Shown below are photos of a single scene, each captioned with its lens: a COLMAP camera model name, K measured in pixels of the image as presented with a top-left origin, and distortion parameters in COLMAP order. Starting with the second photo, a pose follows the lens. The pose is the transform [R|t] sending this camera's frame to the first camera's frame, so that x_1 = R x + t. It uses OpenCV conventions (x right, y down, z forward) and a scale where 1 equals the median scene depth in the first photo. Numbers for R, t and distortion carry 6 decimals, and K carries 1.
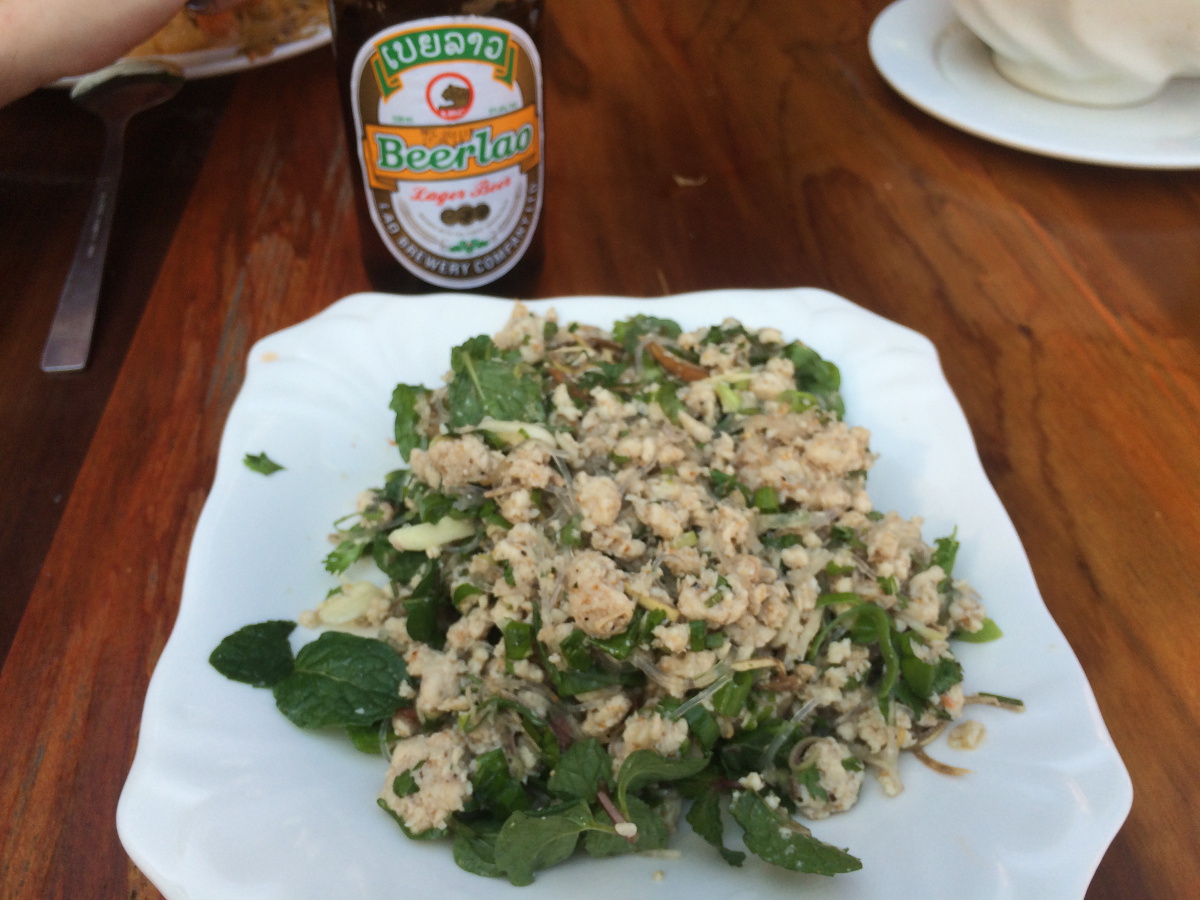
lens RADIAL K [[1022.9, 0, 599.7], [0, 1022.9, 422.5], [0, 0, 1]] dist [0.065364, -0.149365]
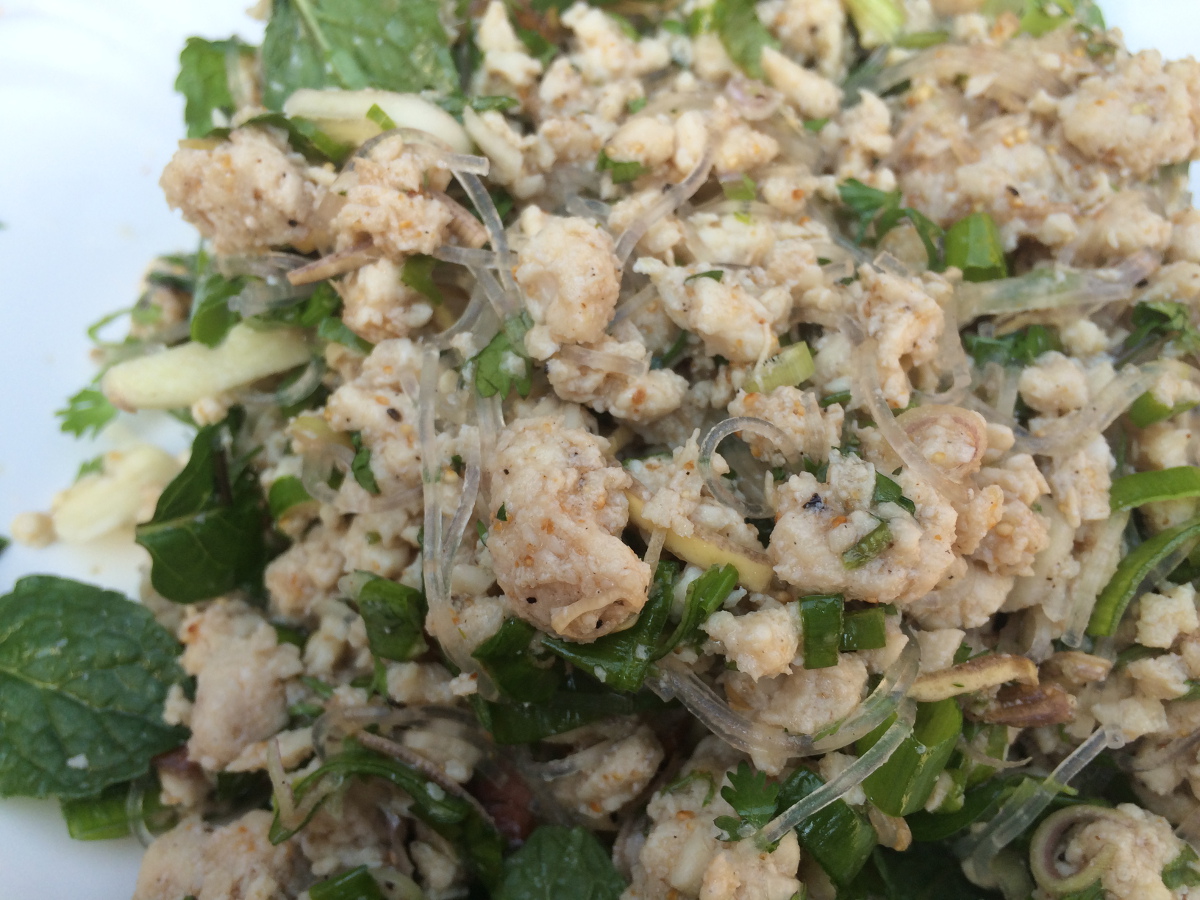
lens RADIAL K [[1022.9, 0, 599.7], [0, 1022.9, 422.5], [0, 0, 1]] dist [0.065364, -0.149365]
pose [[0.995434, -0.039034, -0.087109, 0.045096], [0.061352, 0.960741, 0.270578, 0.022321], [0.073127, -0.274687, 0.958749, 0.595932]]
